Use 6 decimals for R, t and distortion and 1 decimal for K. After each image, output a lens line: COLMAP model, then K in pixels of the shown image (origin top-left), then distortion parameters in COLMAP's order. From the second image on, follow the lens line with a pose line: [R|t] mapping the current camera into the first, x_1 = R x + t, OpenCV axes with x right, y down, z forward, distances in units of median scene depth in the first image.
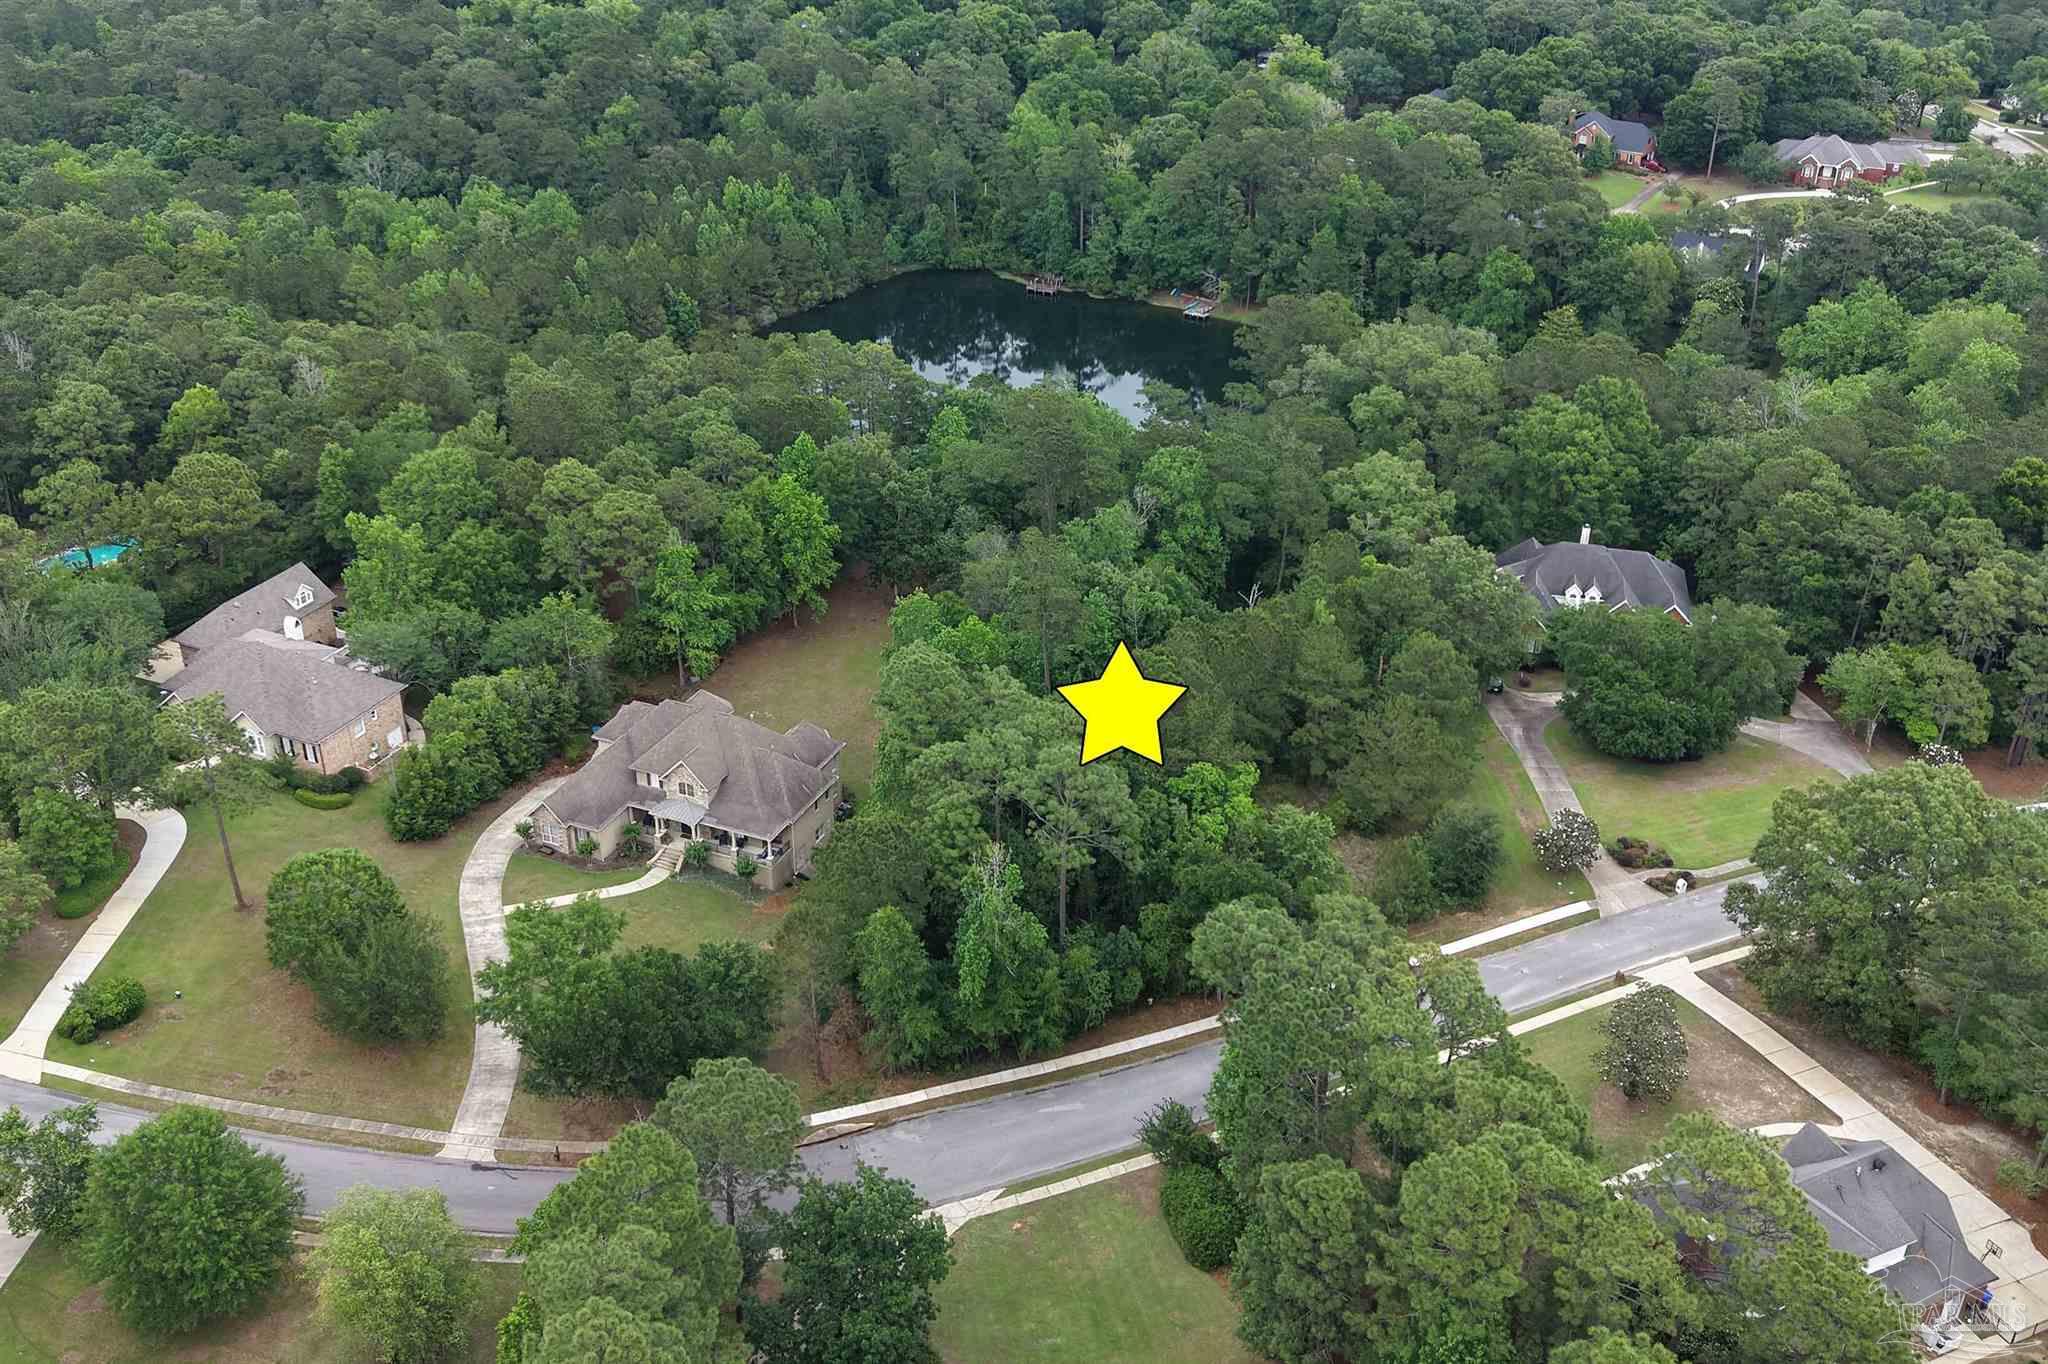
lens RADIAL K [[1860.1, 0, 1077.9], [0, 1860.1, 672.7], [0, 0, 1]] dist [0.018040, 0.000000]
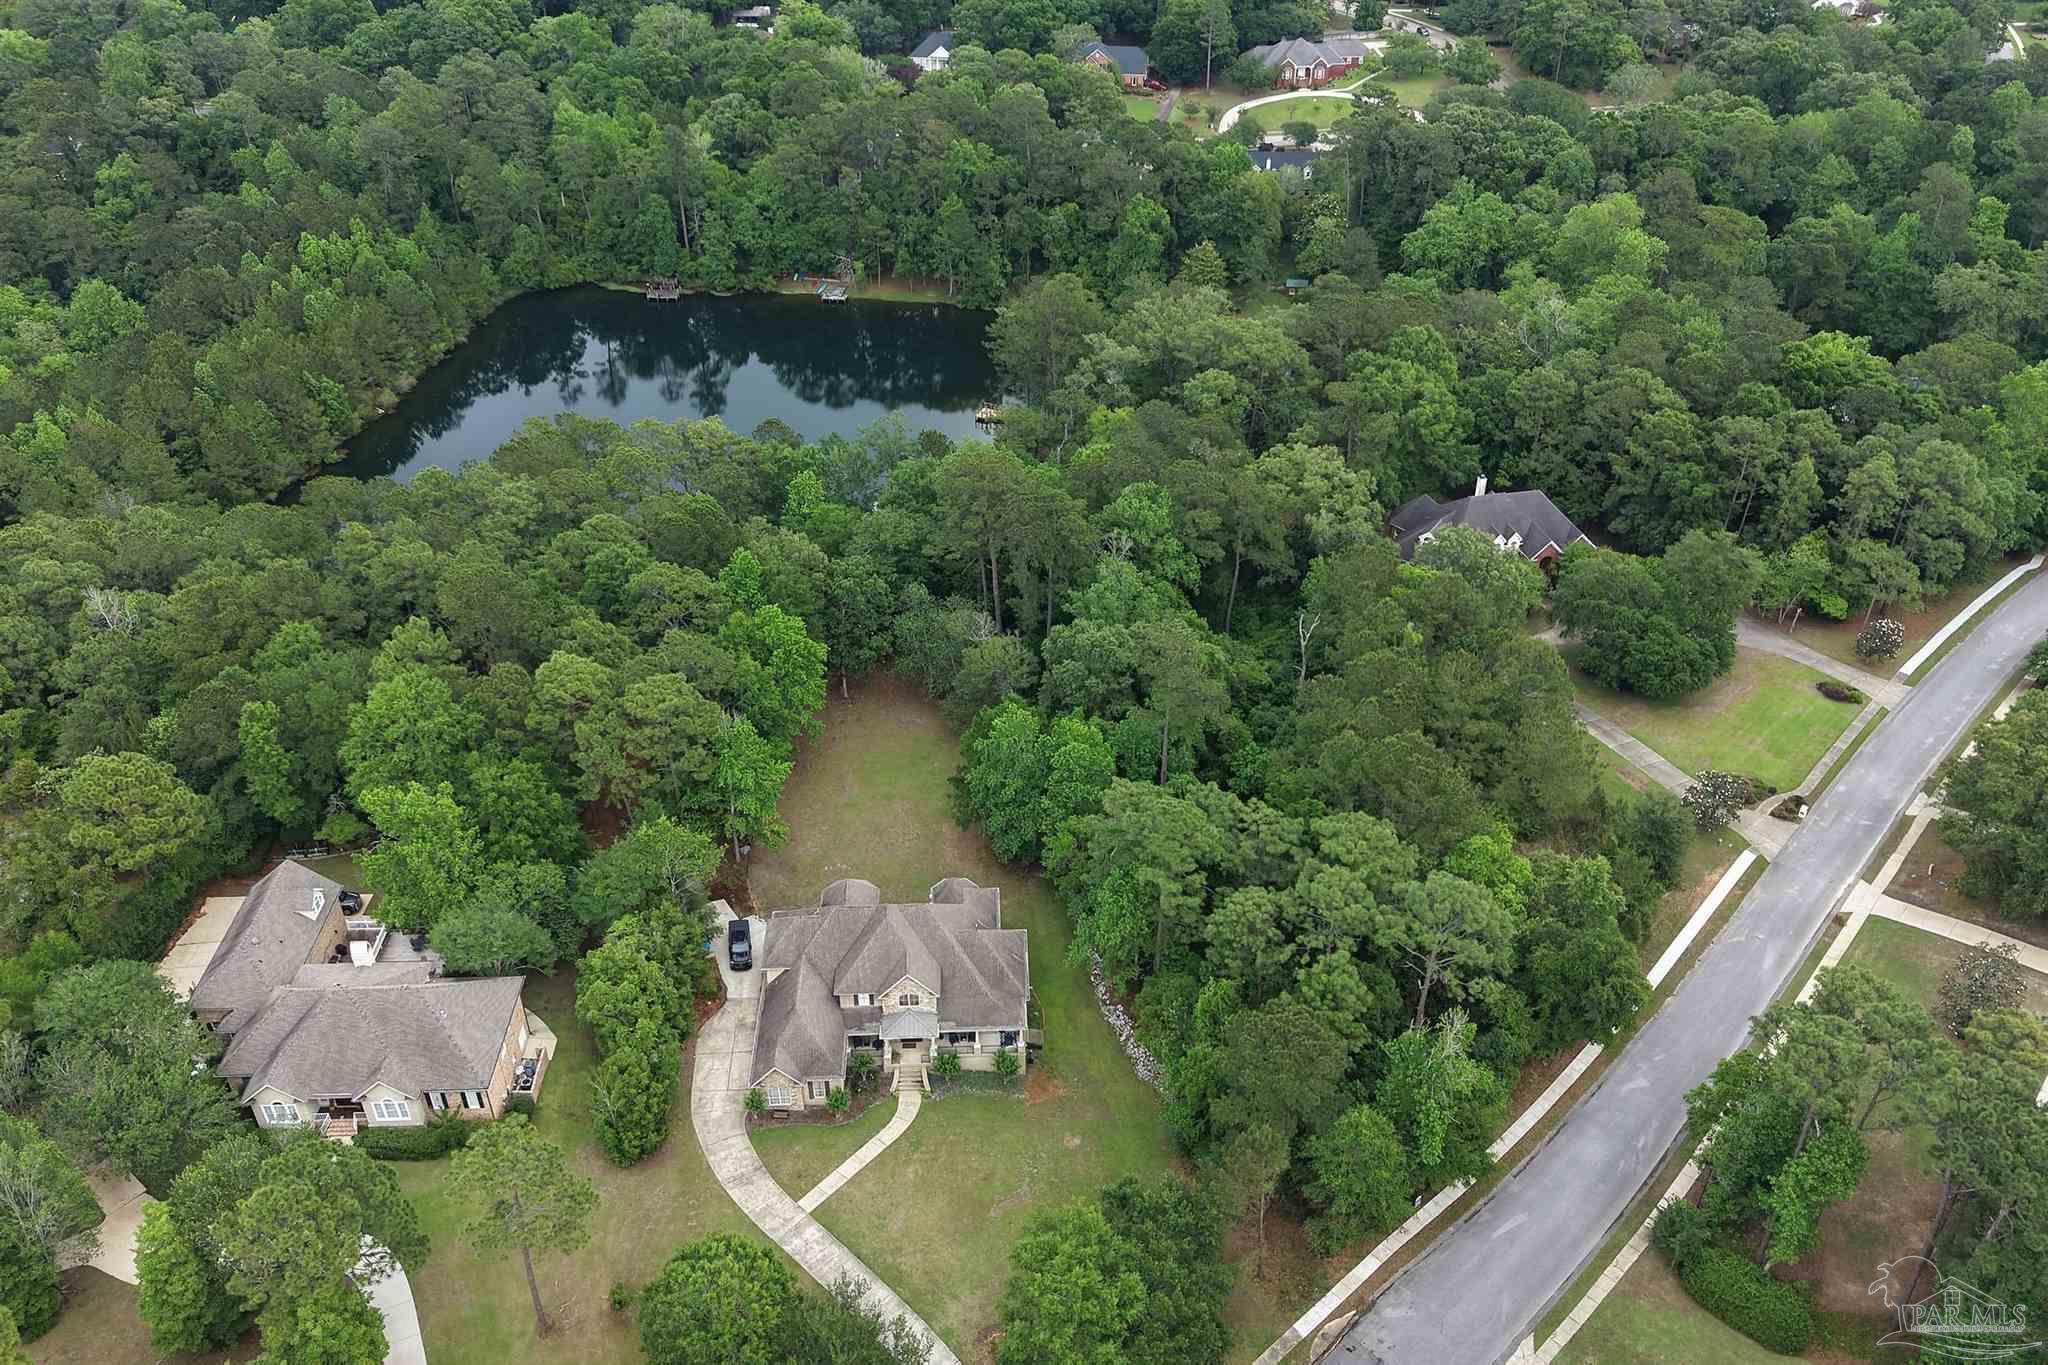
lens RADIAL K [[1629.3, 0, 1041.0], [0, 1629.3, 682.3], [0, 0, 1]] dist [0.031439, -0.038988]
pose [[0.908582, -0.251326, 0.333637, -0.202656], [0.215647, 0.966291, 0.140636, -0.099651], [-0.357736, -0.055832, 0.932152, 0.127598]]
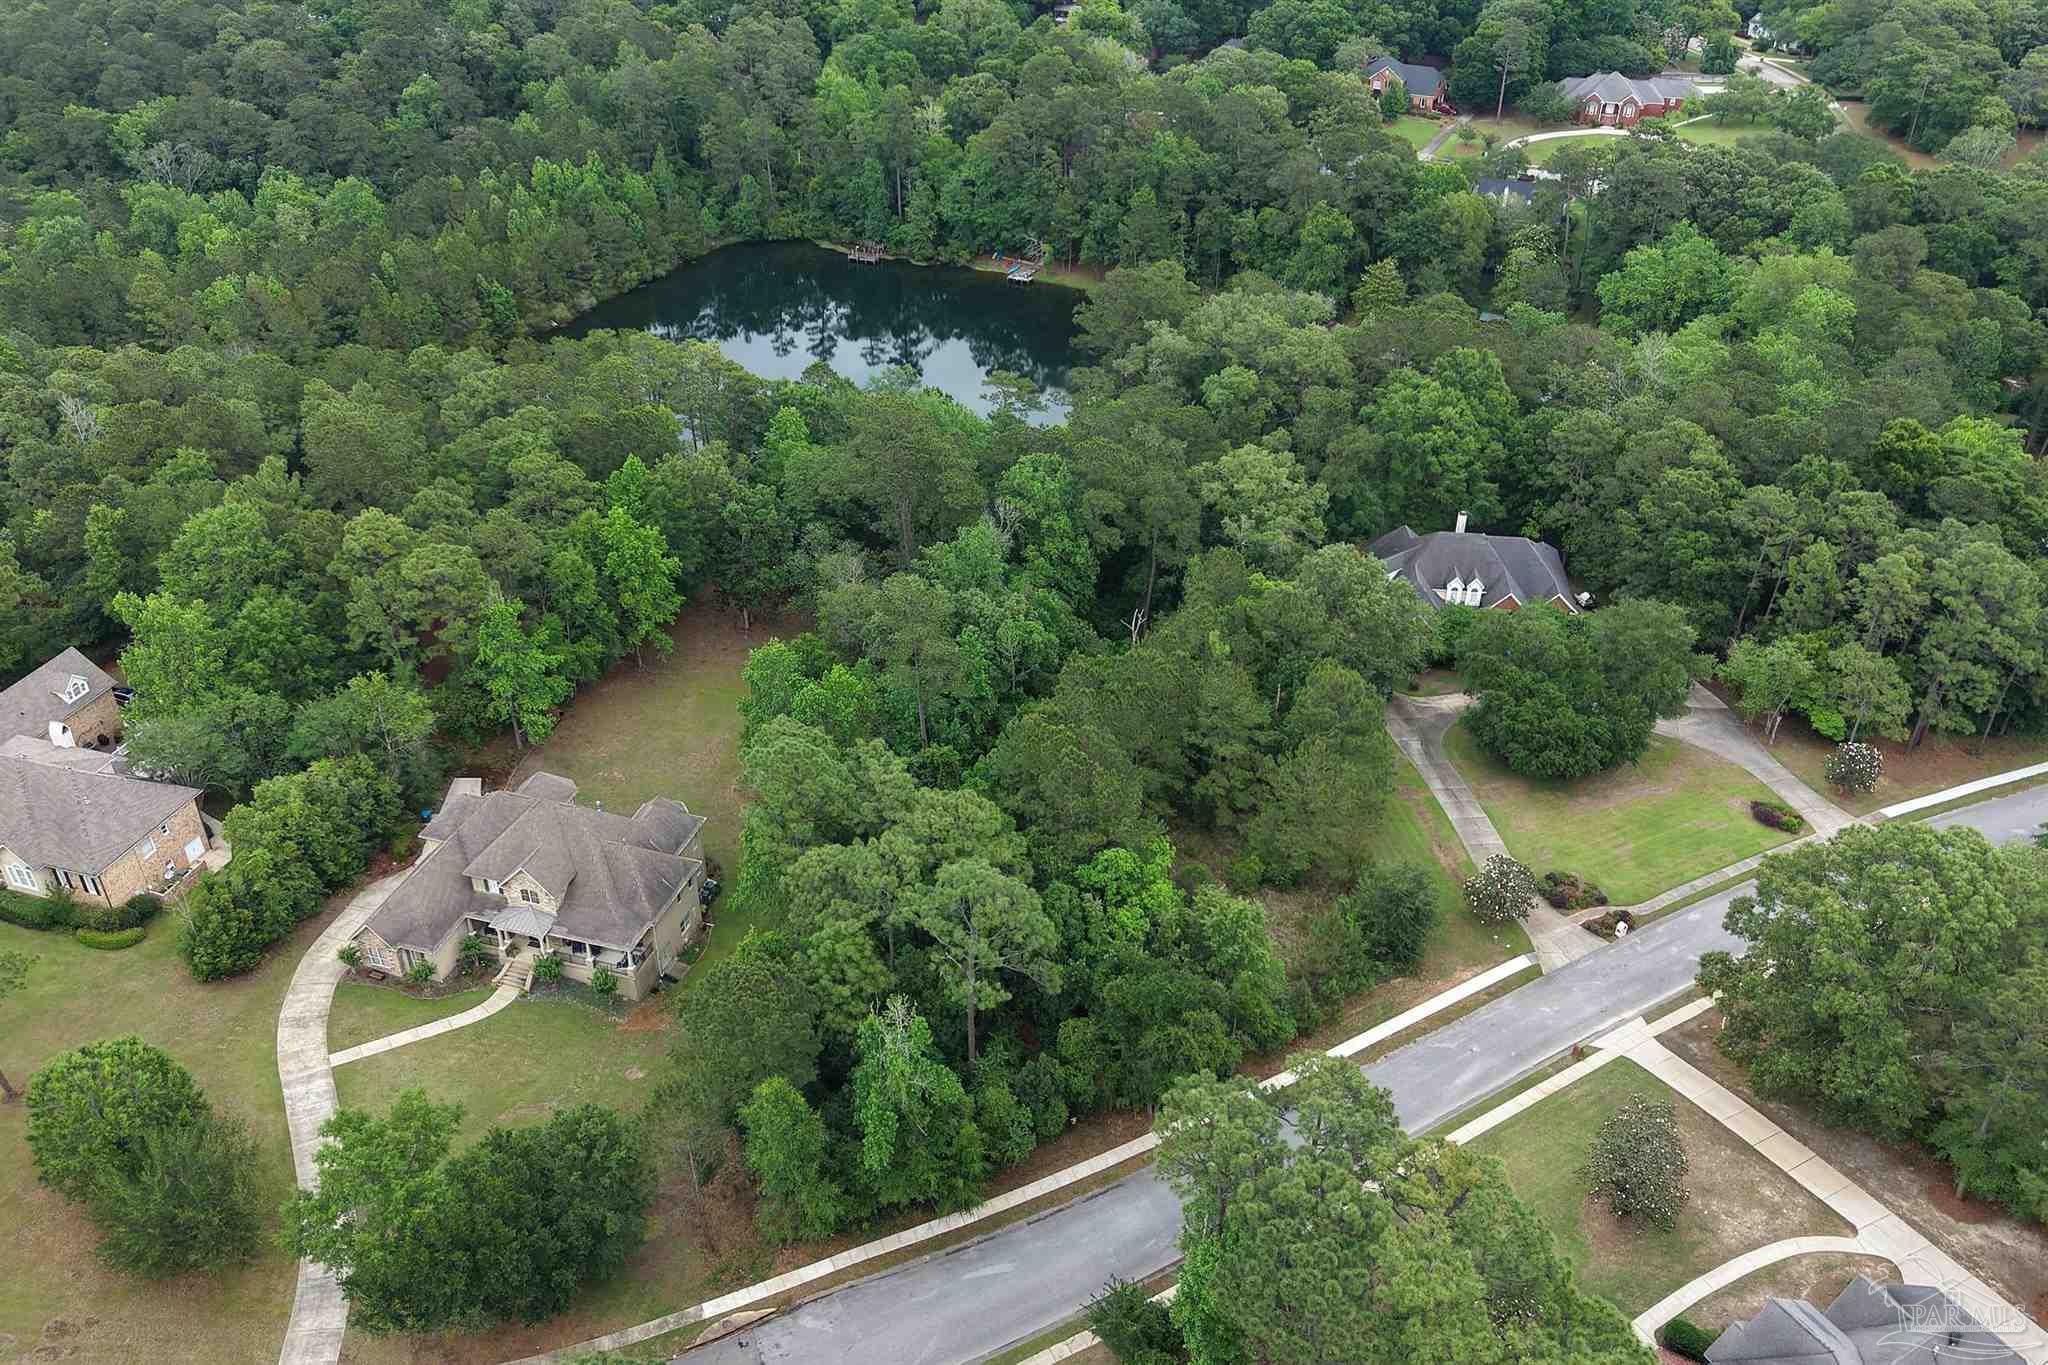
lens RADIAL K [[1629.3, 0, 1039.2], [0, 1629.3, 697.6], [0, 0, 1]] dist [0.031439, -0.038988]
pose [[0.994603, -0.066427, 0.079700, -0.012806], [0.059654, 0.994633, 0.084541, -0.044543], [-0.084888, -0.079330, 0.993227, 0.110295]]
